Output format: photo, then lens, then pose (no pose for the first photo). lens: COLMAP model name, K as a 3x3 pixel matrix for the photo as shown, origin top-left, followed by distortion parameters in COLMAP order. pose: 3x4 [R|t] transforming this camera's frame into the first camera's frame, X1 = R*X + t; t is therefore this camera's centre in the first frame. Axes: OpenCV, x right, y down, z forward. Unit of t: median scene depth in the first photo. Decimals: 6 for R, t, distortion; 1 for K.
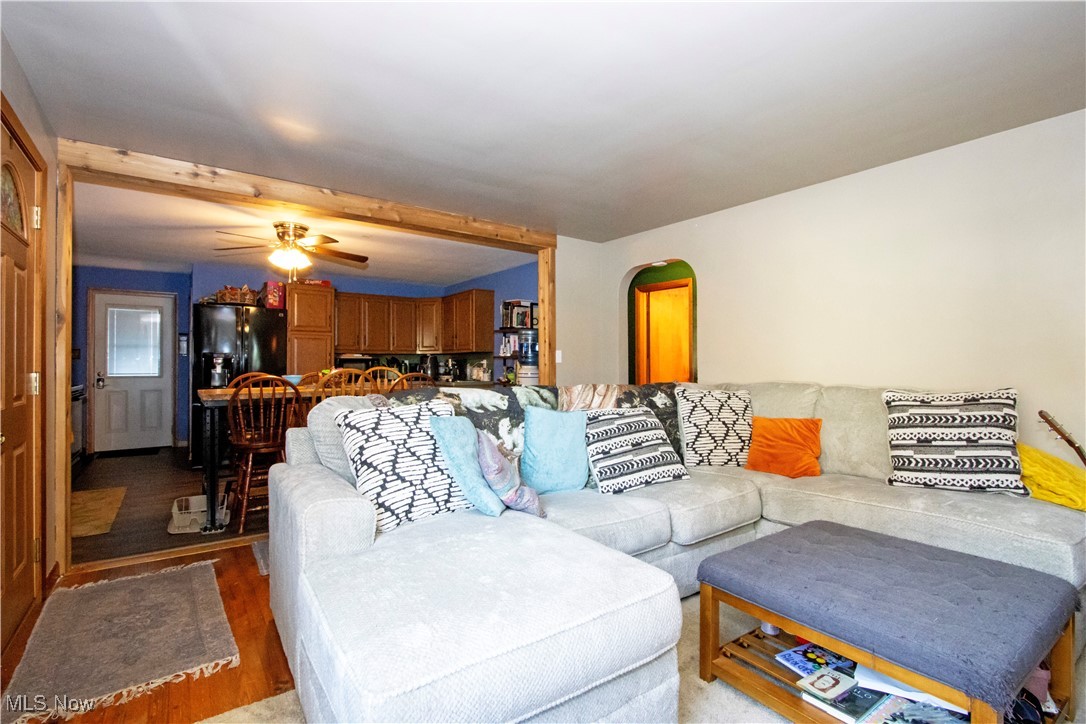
lens RADIAL K [[508.5, 0, 542.0], [0, 508.5, 366.2], [0, 0, 1]] dist [-0.005722, -0.000638]
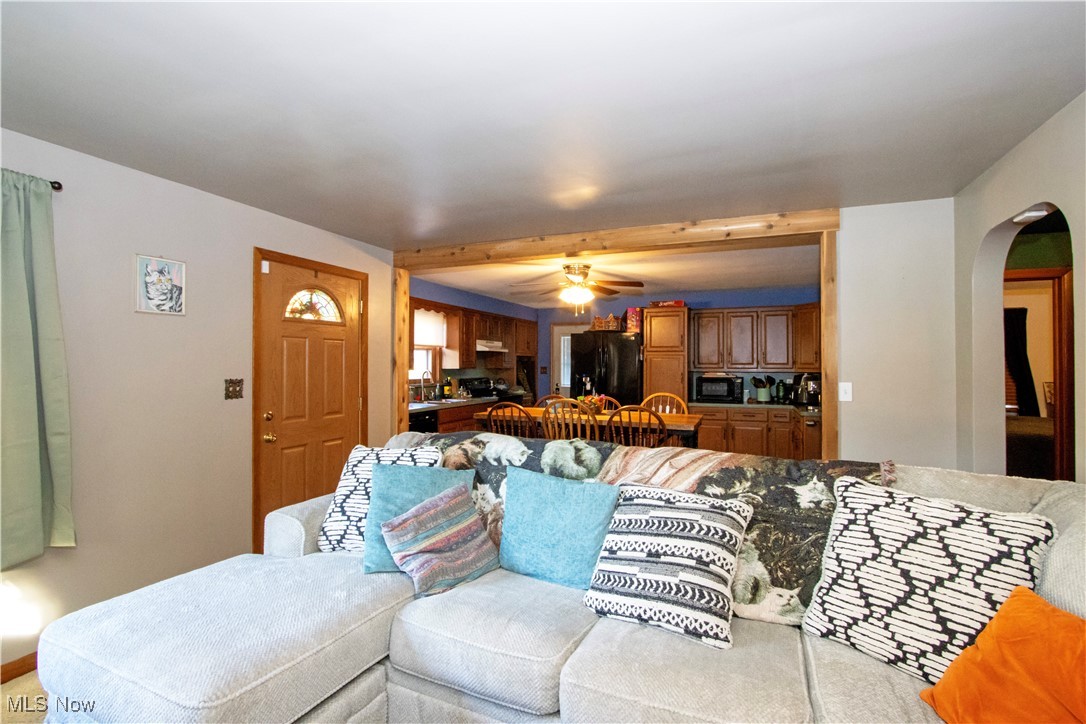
lens RADIAL K [[508.5, 0, 541.4], [0, 508.5, 356.8], [0, 0, 1]] dist [-0.005722, -0.000638]
pose [[0.500575, -0.008203, -0.865654, 0.606980], [-0.005955, 0.999899, -0.012918, -0.080055], [0.865673, 0.011621, 0.500475, 0.490937]]
